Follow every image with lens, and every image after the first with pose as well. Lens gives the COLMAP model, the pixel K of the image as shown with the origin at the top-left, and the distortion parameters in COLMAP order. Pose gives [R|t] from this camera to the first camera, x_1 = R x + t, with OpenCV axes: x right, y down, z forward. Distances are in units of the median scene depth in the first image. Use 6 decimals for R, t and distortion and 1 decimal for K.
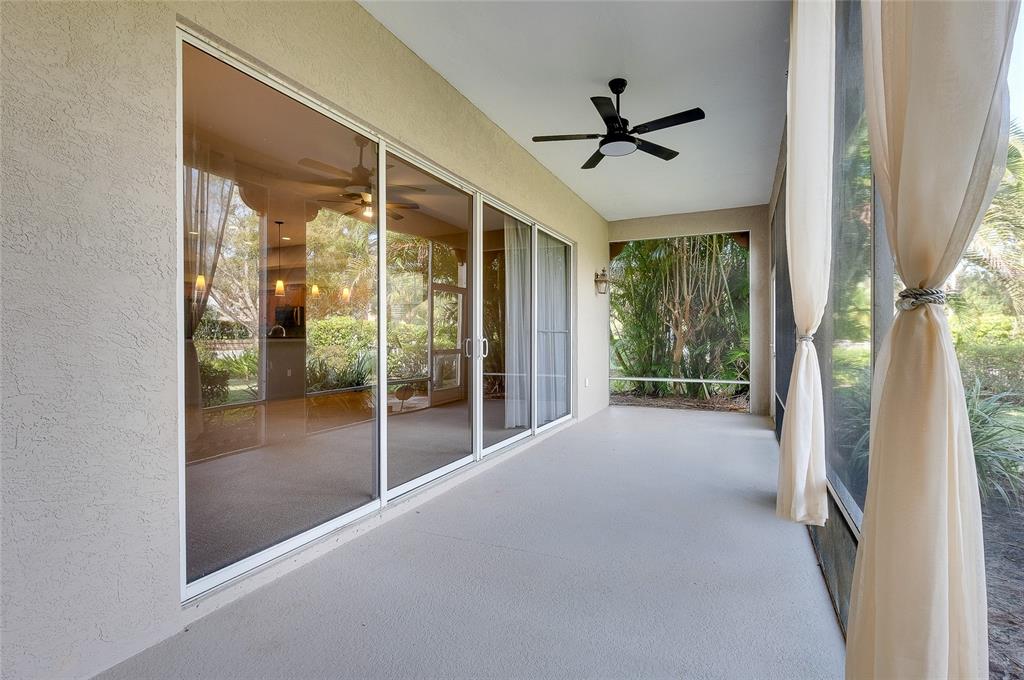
lens RADIAL K [[451.6, 0, 507.9], [0, 451.6, 338.9], [0, 0, 1]] dist [-0.000227, -0.000621]
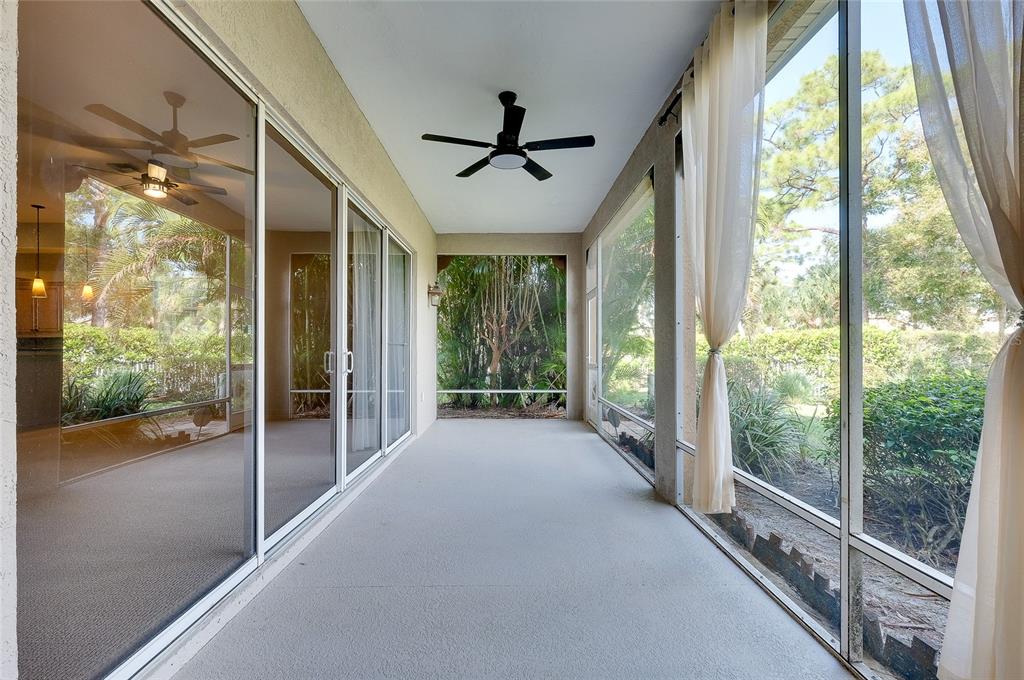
lens RADIAL K [[458.6, 0, 507.7], [0, 458.6, 348.4], [0, 0, 1]] dist [-0.005217, -0.000334]
pose [[0.919360, 0.004862, 0.393387, -0.042394], [-0.001798, 0.999965, -0.008158, 0.000179], [-0.393413, 0.006793, 0.919337, 0.019590]]
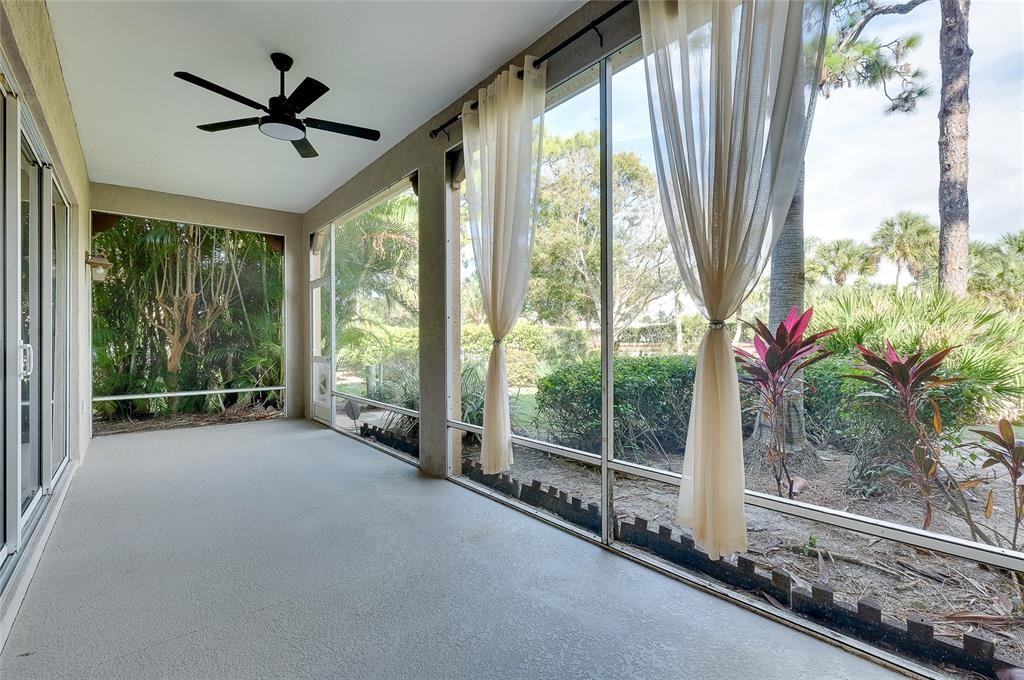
lens RADIAL K [[458.6, 0, 533.0], [0, 458.6, 343.3], [0, 0, 1]] dist [-0.005217, -0.000334]
pose [[0.450778, -0.002122, 0.892634, -0.100129], [0.004744, 0.999989, -0.000018, 0.000577], [-0.892624, 0.004243, 0.450783, 0.043026]]
